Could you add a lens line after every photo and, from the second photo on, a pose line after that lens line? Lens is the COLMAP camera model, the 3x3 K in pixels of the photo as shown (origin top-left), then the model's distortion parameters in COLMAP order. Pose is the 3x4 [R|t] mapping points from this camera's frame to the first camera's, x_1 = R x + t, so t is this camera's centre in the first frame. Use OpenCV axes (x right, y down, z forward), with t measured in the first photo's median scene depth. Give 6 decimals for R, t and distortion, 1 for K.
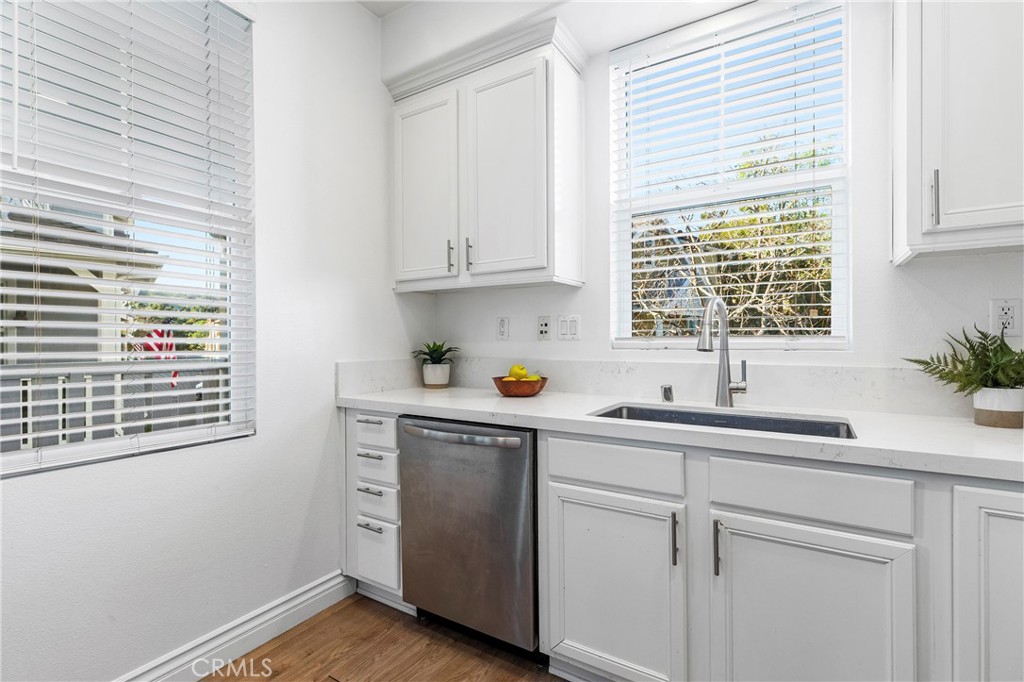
lens RADIAL K [[465.8, 0, 512.0], [0, 465.8, 341.0], [0, 0, 1]] dist [-0.000293, 0.000049]
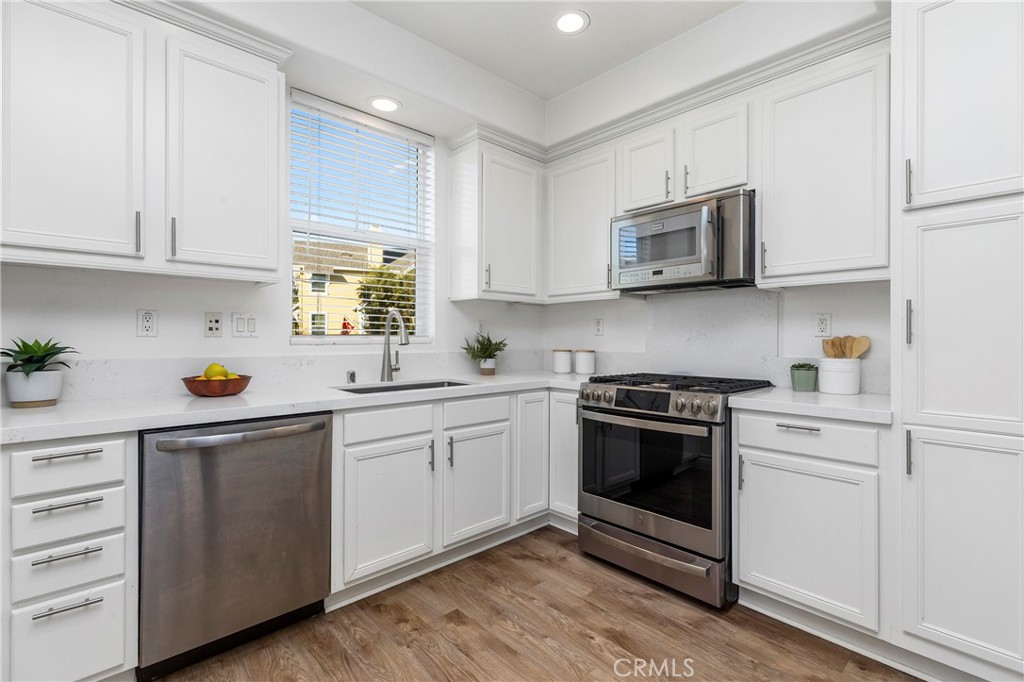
lens RADIAL K [[465.3, 0, 515.7], [0, 465.3, 335.6], [0, 0, 1]] dist [0.001745, 0.000546]
pose [[0.261796, 0.004196, 0.965114, -0.910569], [-0.003938, 0.999987, -0.003280, -0.005606], [-0.965115, -0.002942, 0.261809, 0.199989]]
